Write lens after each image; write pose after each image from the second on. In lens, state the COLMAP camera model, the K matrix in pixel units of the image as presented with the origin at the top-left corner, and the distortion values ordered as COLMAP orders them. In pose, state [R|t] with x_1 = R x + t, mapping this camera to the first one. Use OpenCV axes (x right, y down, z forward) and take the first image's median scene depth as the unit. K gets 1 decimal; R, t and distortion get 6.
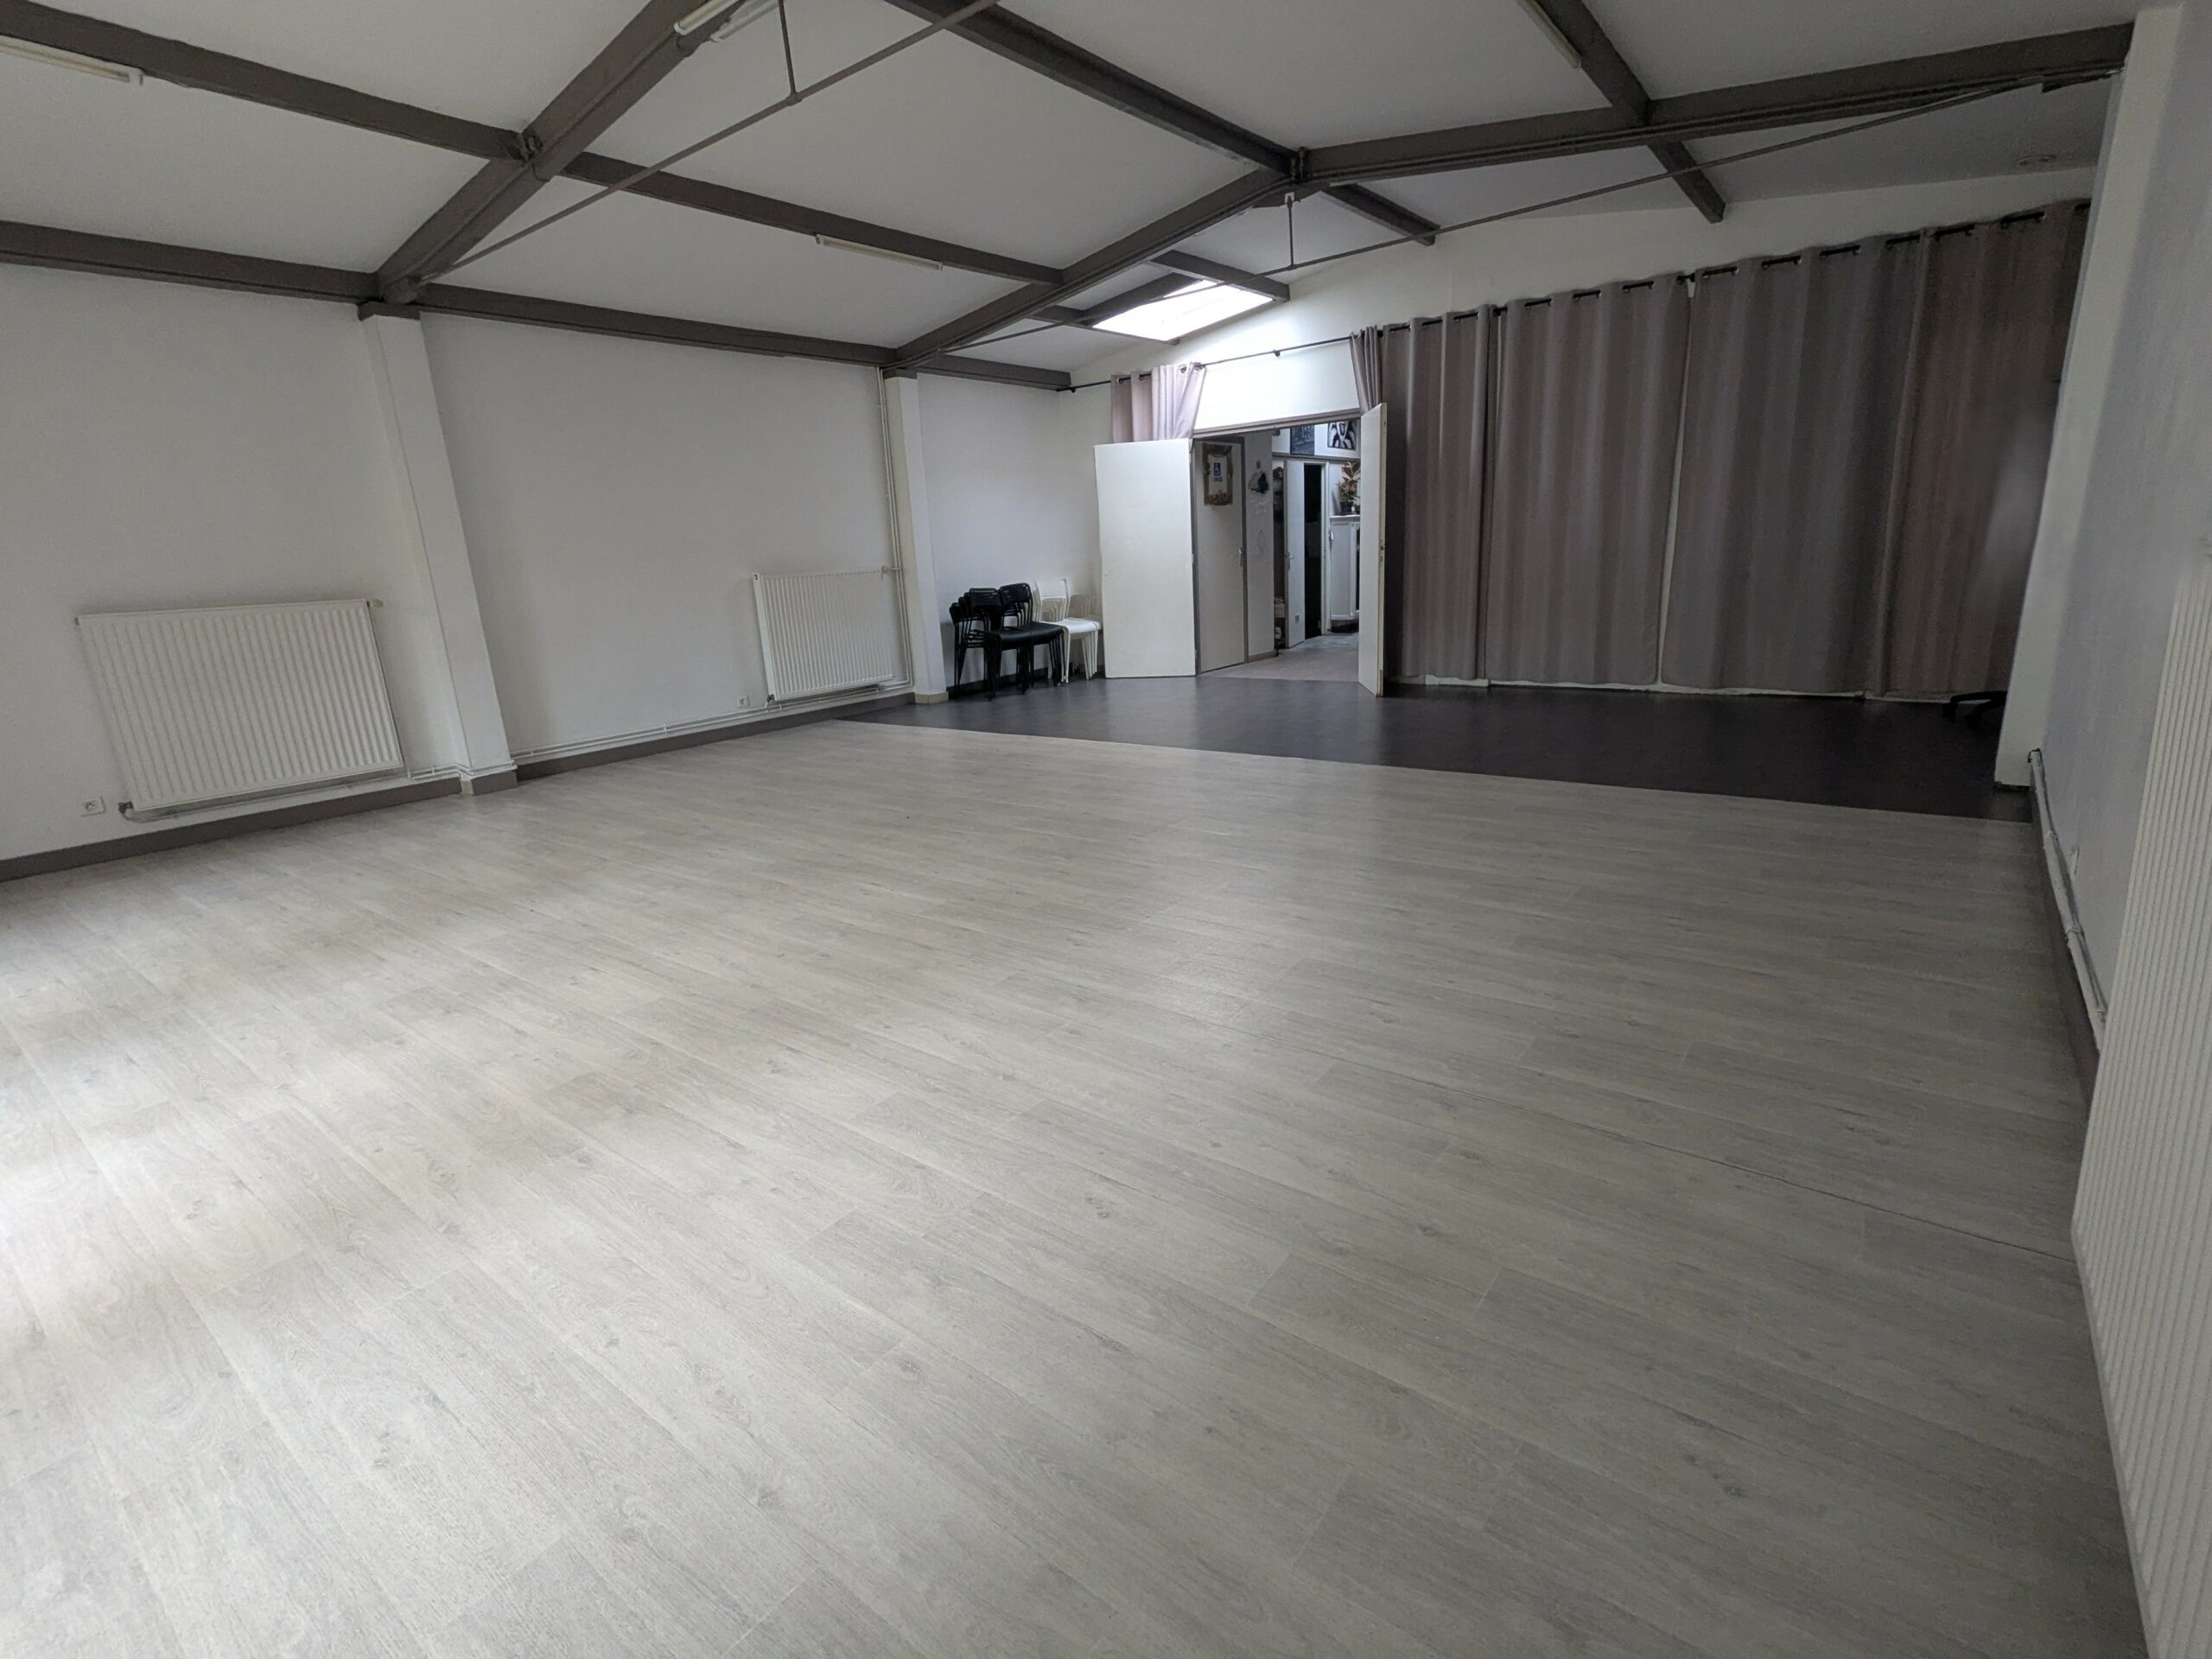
lens RADIAL K [[1043.8, 0, 1106.6], [0, 1043.8, 828.8], [0, 0, 1]] dist [-0.003689, 0.000899]
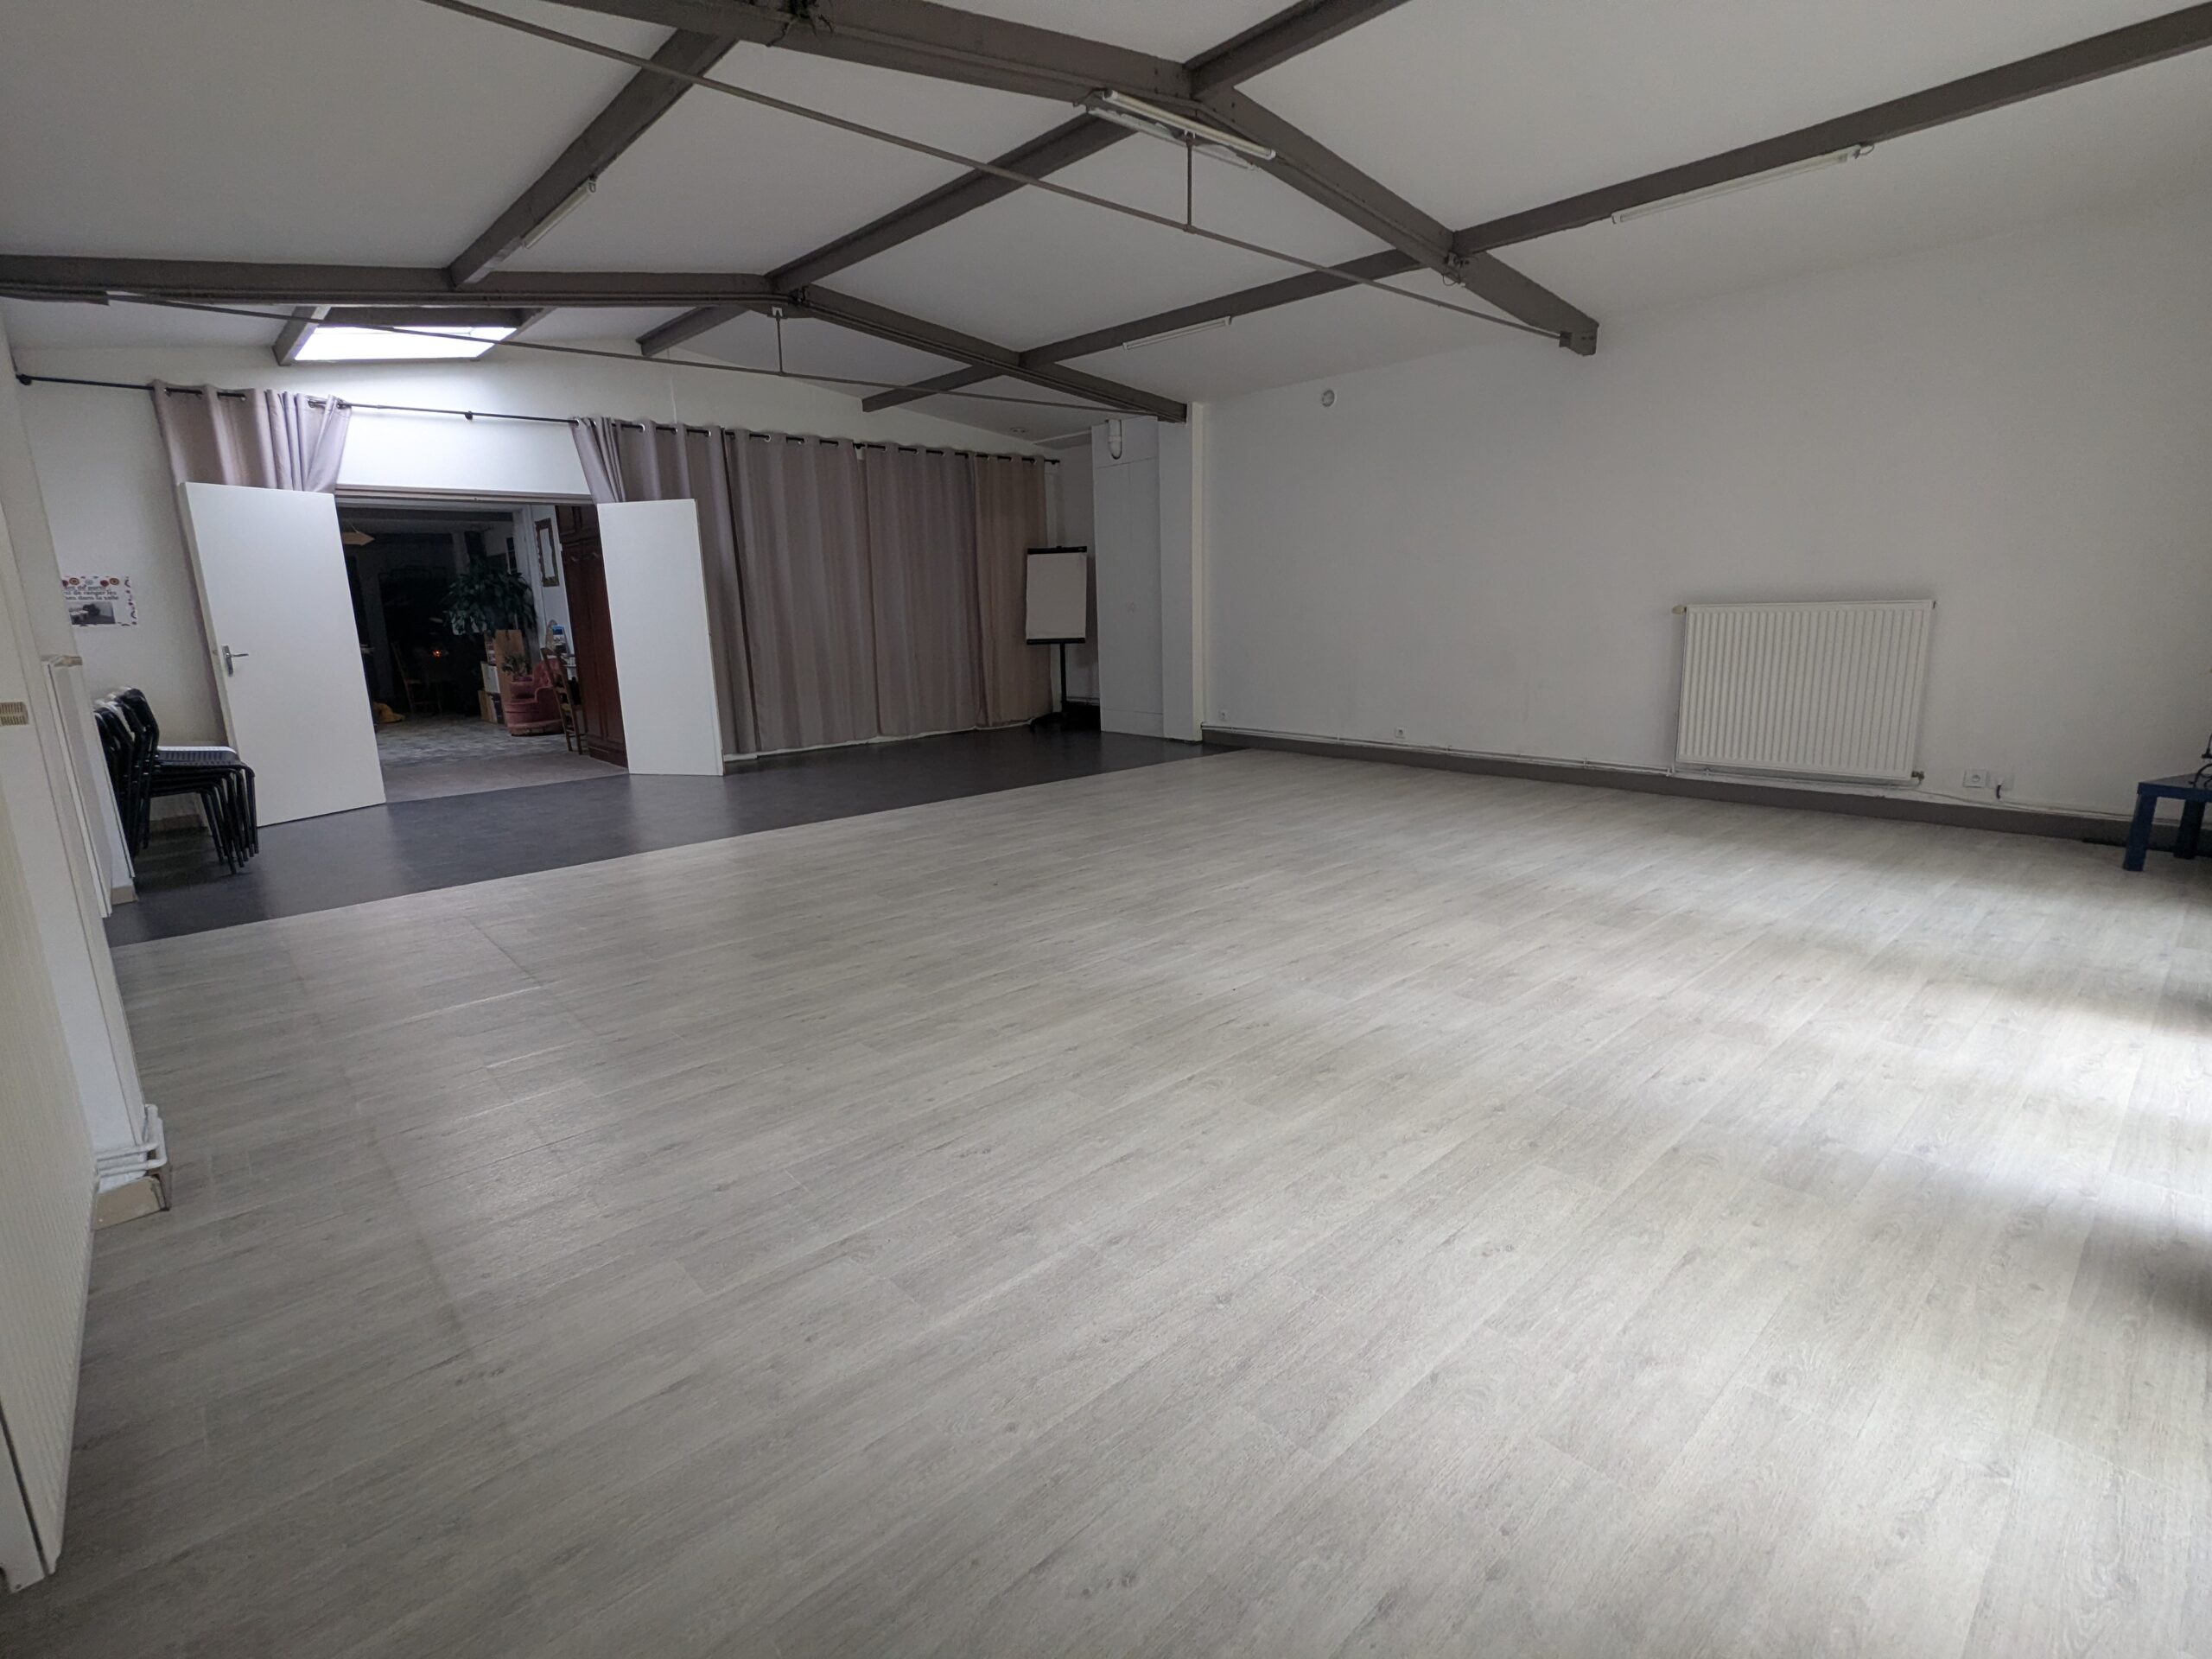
lens RADIAL K [[1043.8, 0, 1102.8], [0, 1043.8, 827.7], [0, 0, 1]] dist [-0.003689, 0.000899]
pose [[0.179452, -0.161719, 0.970384, -1.562765], [0.272924, 0.955860, 0.108827, -0.197436], [-0.945151, 0.245312, 0.215668, 0.985032]]
